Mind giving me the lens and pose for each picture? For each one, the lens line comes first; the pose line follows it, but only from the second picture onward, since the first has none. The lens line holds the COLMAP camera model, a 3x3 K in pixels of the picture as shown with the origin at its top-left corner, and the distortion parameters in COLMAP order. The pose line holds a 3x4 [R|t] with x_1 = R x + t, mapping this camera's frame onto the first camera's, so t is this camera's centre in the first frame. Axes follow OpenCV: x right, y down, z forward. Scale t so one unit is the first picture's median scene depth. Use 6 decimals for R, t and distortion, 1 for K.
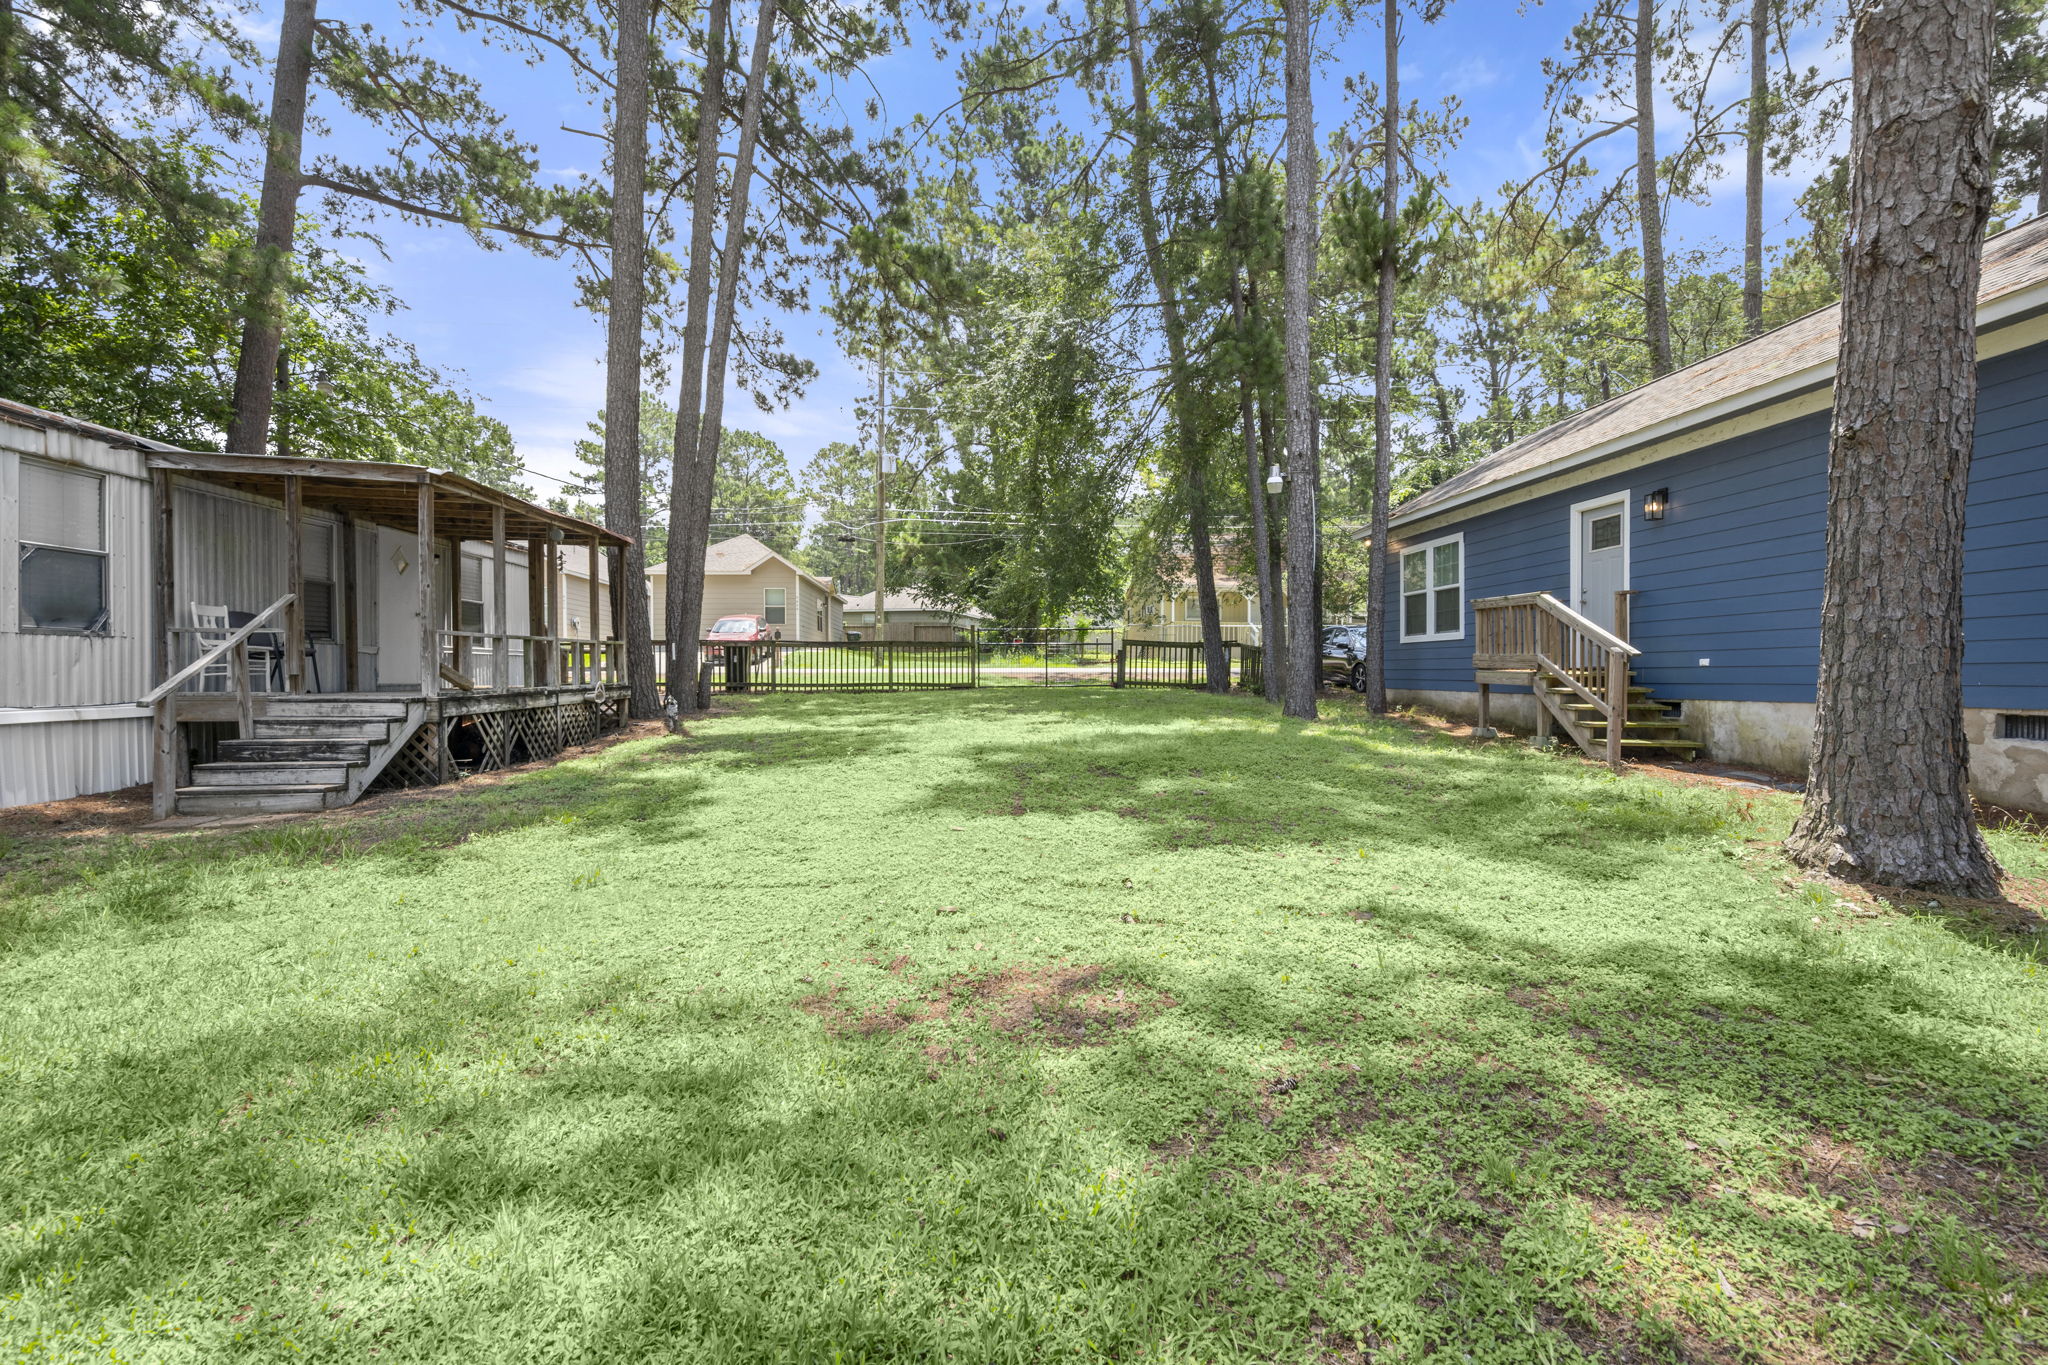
lens RADIAL K [[933.8, 0, 1041.0], [0, 933.8, 679.6], [0, 0, 1]] dist [0.003887, -0.000103]
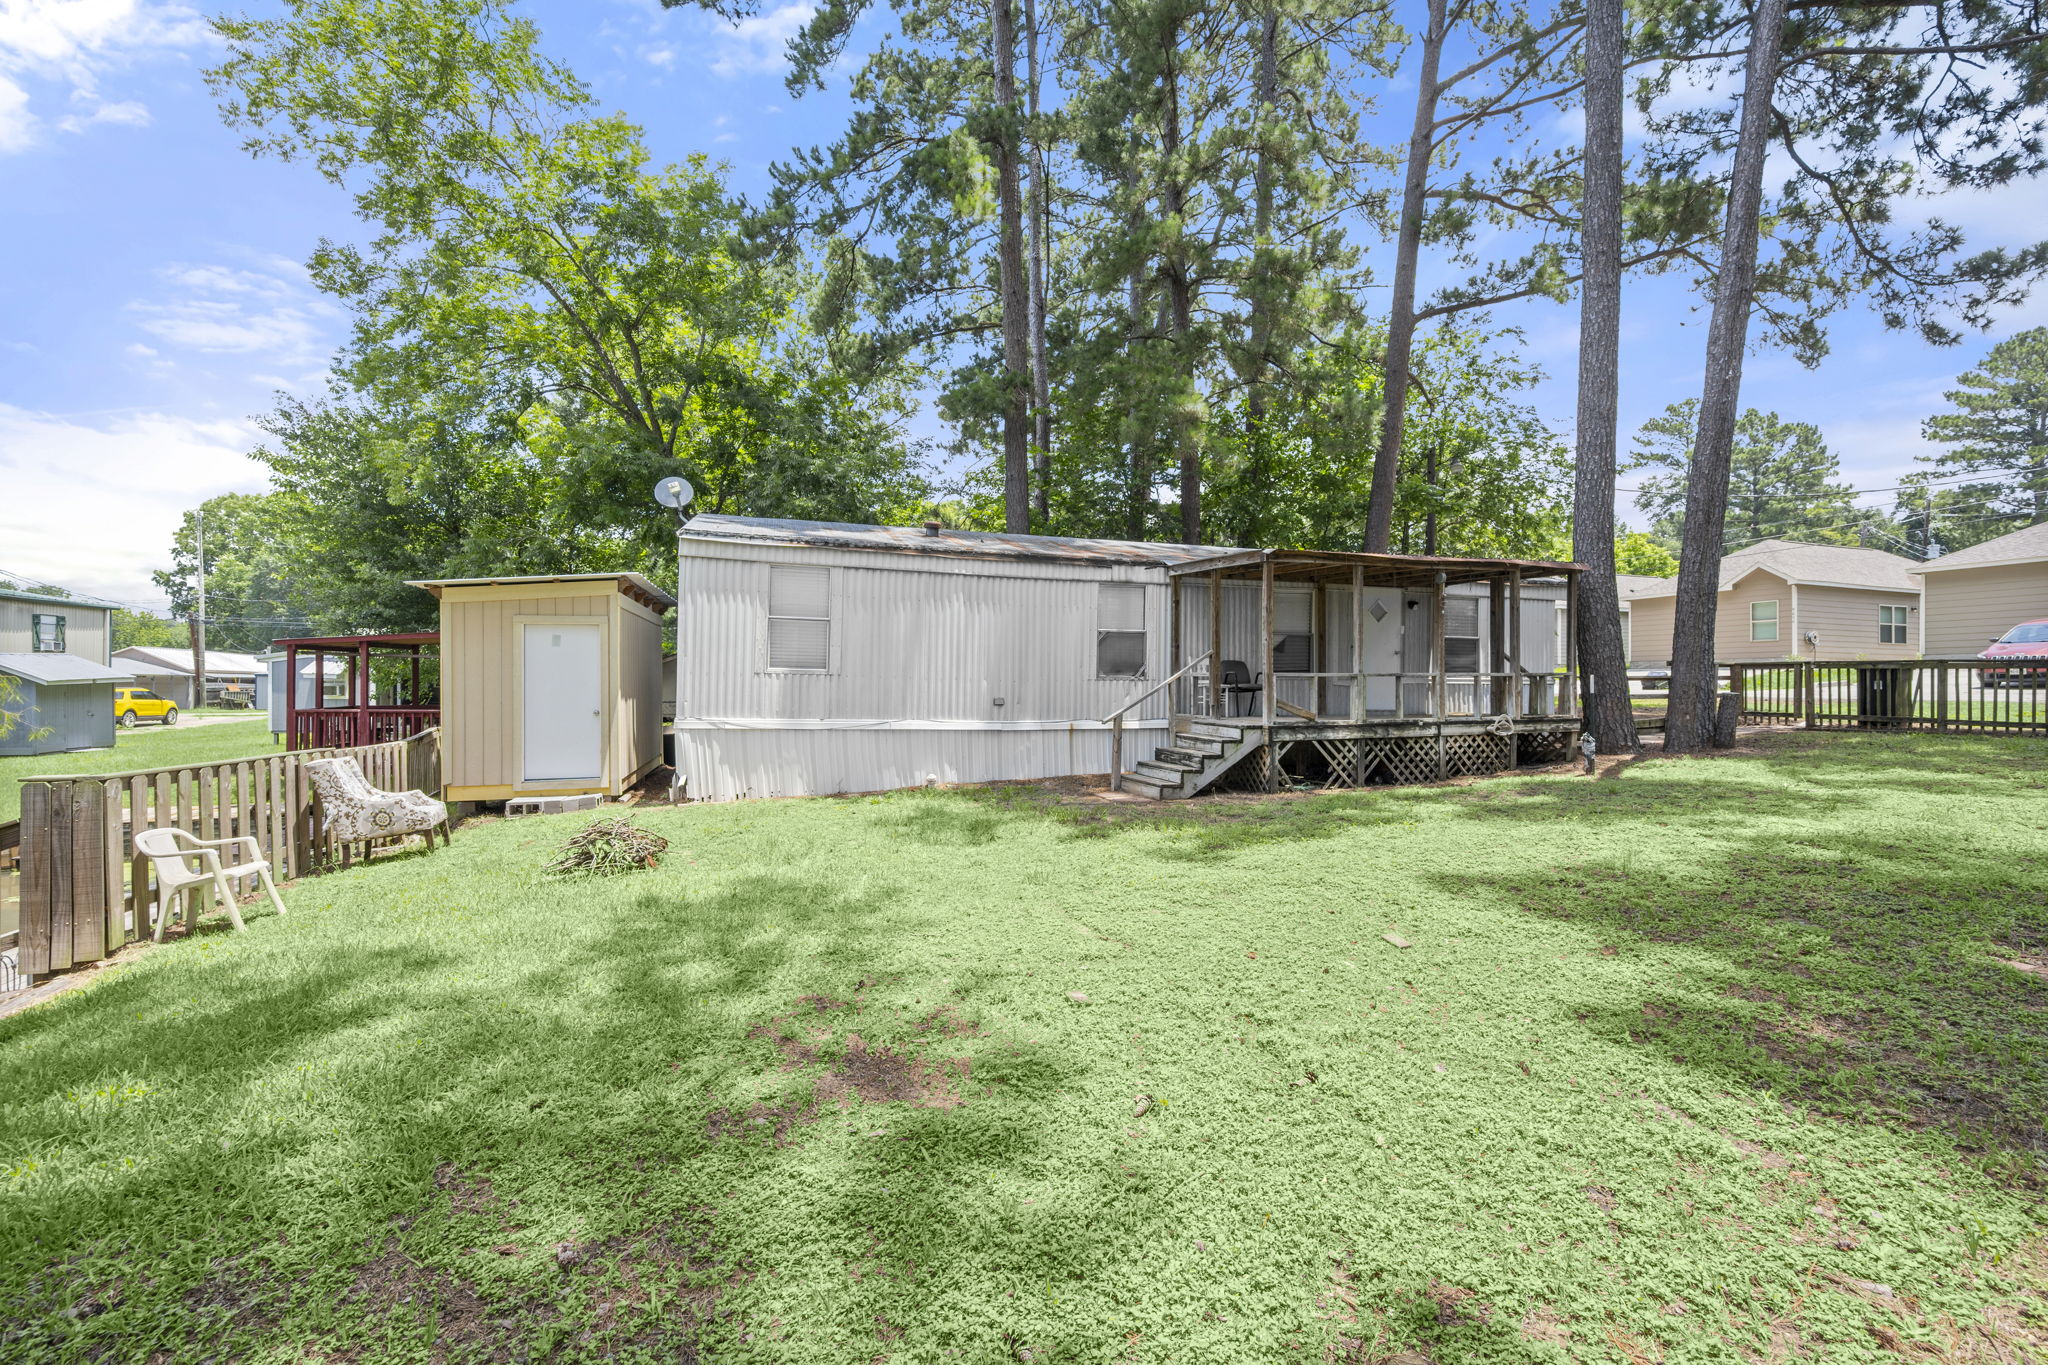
lens RADIAL K [[817.2, 0, 1029.7], [0, 817.2, 678.7], [0, 0, 1]] dist [0.000349, 0.001482]
pose [[0.266166, -0.002948, -0.963923, 0.282798], [-0.013076, 0.999892, -0.006669, -0.027171], [0.963838, 0.014380, 0.266099, 0.308049]]
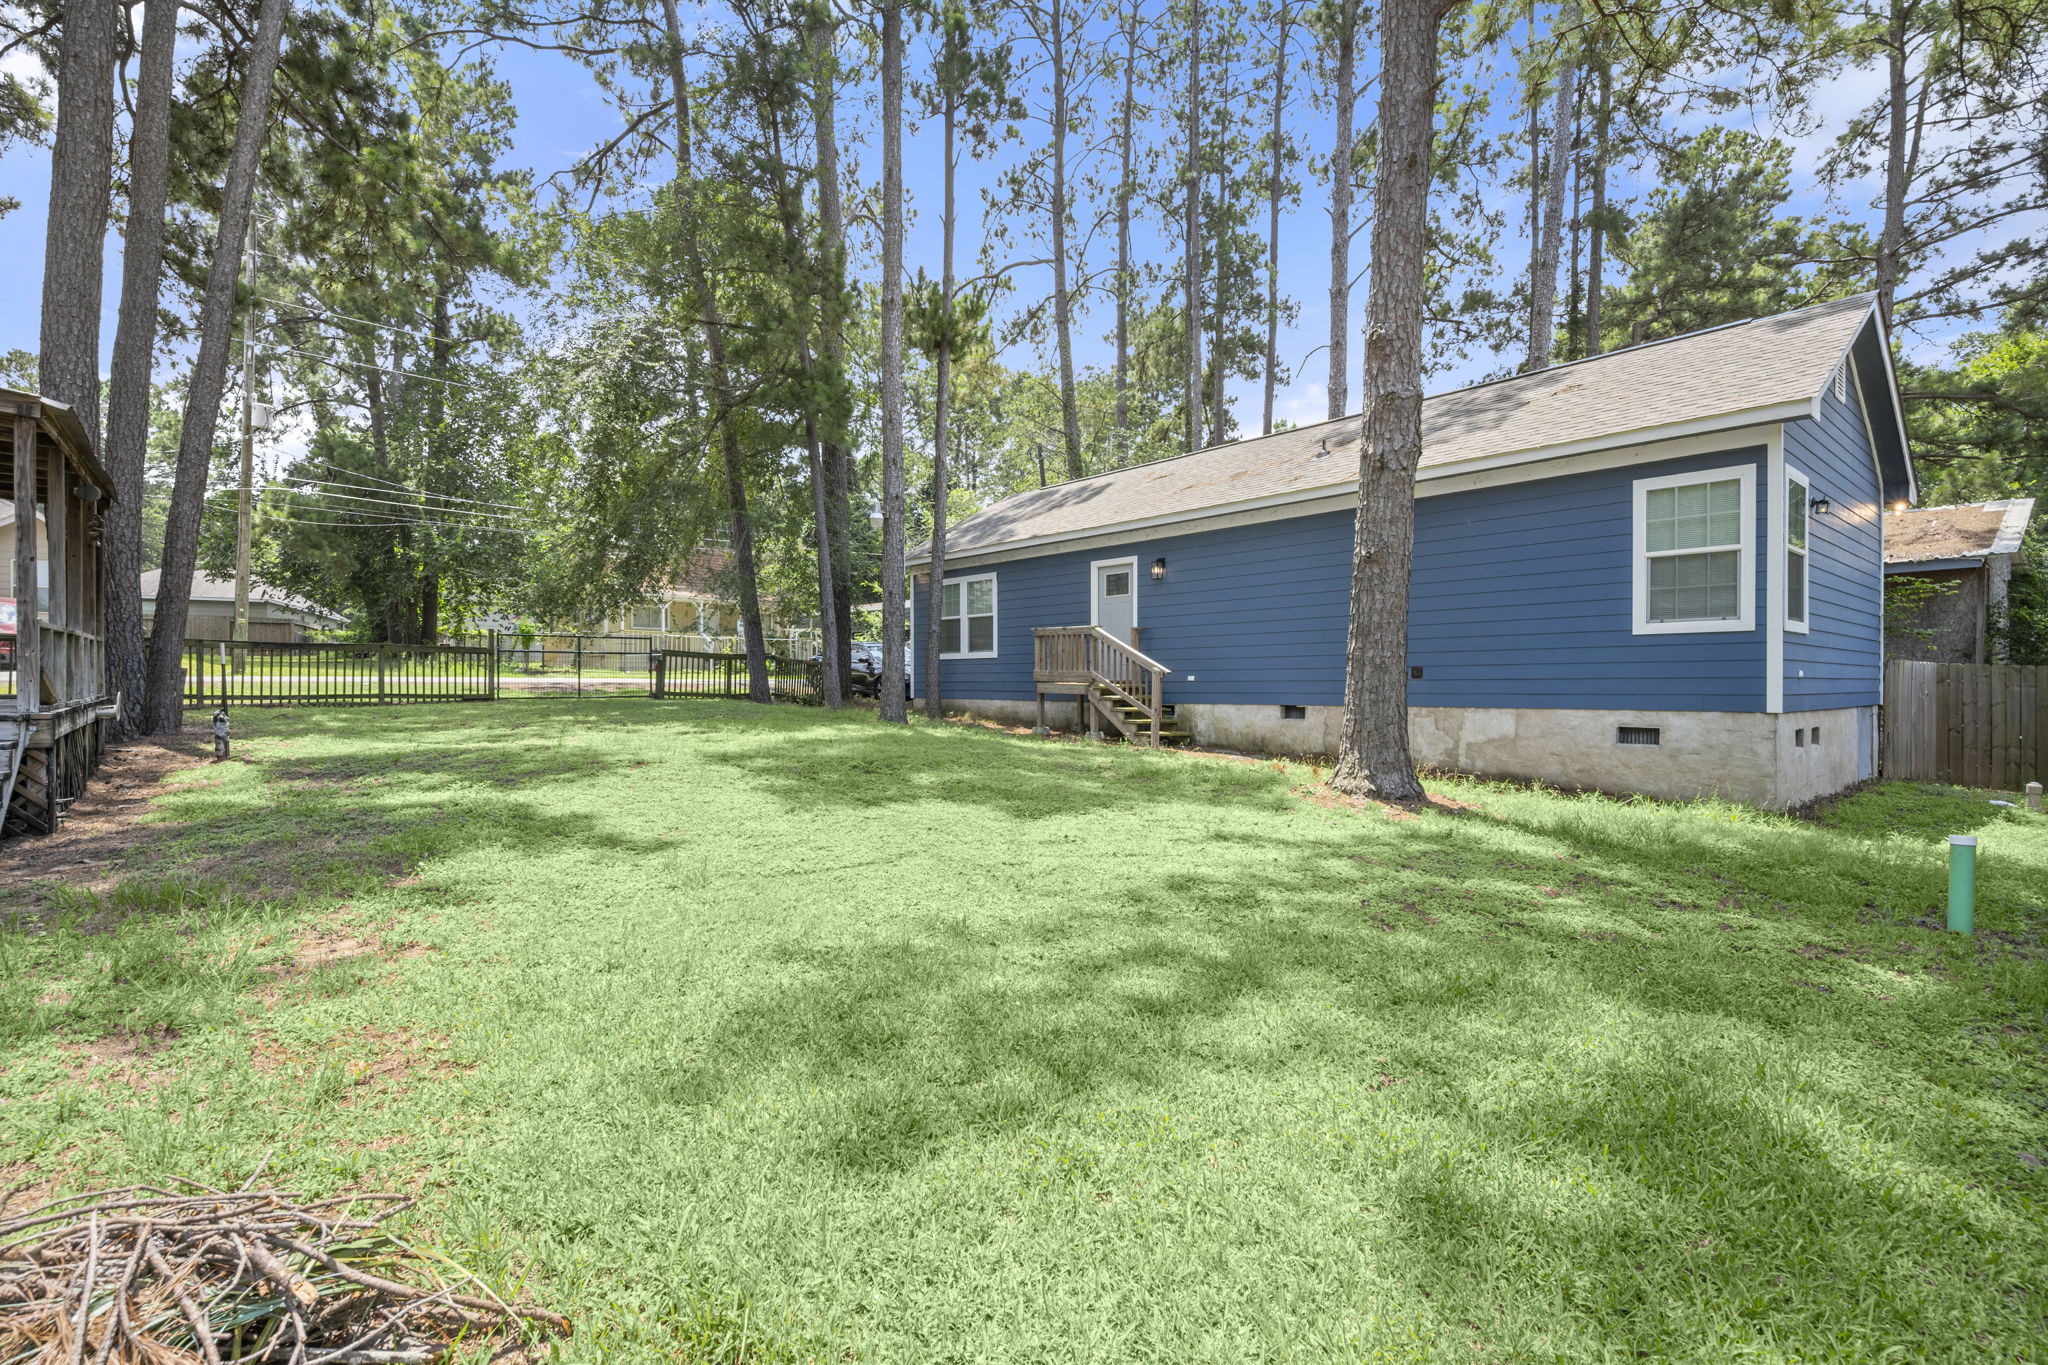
lens RADIAL K [[933.8, 0, 1017.6], [0, 933.8, 681.7], [0, 0, 1]] dist [0.003887, -0.000103]
pose [[0.802321, 0.005567, 0.596867, -0.384106], [0.000120, 0.999955, -0.009487, 0.000908], [-0.596893, 0.007683, 0.802284, -0.026462]]
